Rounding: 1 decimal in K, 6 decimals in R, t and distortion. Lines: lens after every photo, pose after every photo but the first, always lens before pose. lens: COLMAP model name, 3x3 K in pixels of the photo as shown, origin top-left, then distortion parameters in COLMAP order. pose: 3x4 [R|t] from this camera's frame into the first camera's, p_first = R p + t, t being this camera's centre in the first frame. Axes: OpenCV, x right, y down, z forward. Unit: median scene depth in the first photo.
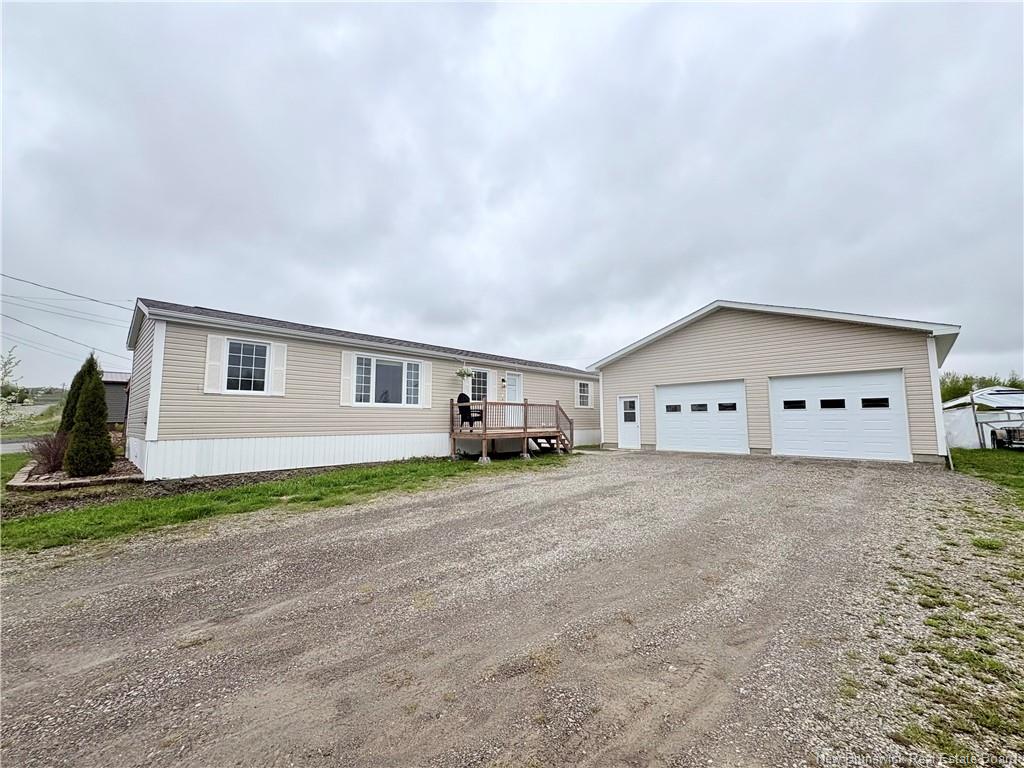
lens RADIAL K [[406.6, 0, 511.7], [0, 406.6, 384.1], [0, 0, 1]] dist [-0.002123, 0.001341]
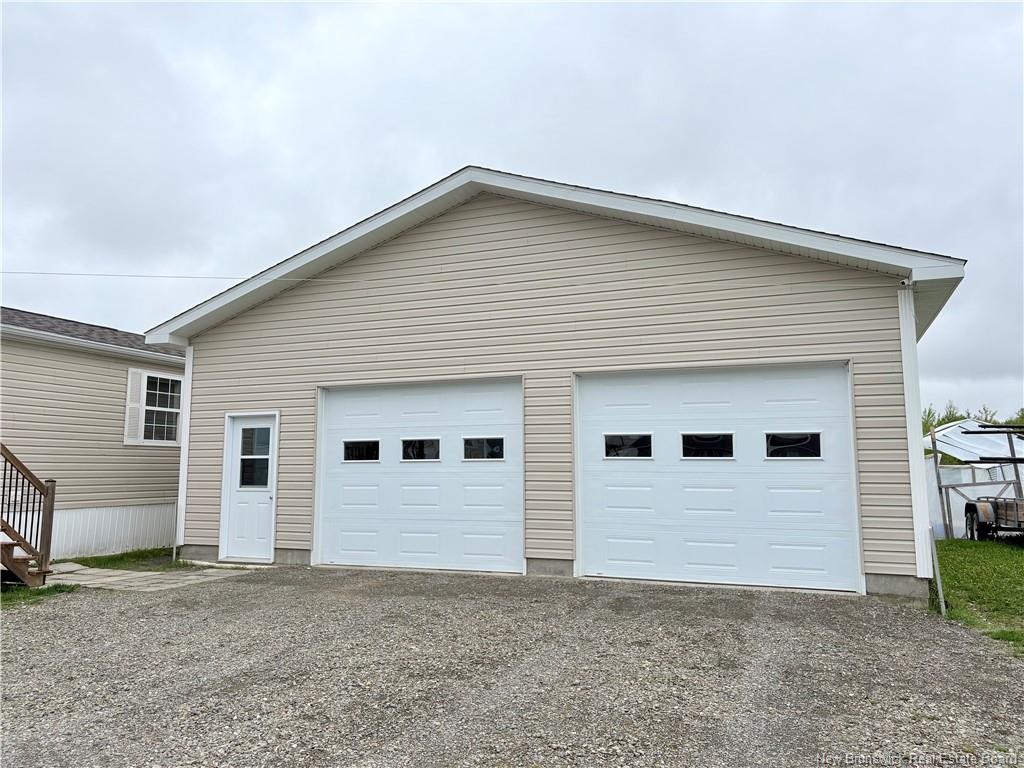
lens RADIAL K [[773.6, 0, 507.1], [0, 773.6, 376.4], [0, 0, 1]] dist [0.046468, -0.047662]
pose [[0.924304, 0.051247, 0.378201, 0.323980], [-0.039097, 0.998445, -0.039740, 0.019400], [-0.379649, 0.021946, 0.924870, 0.376872]]
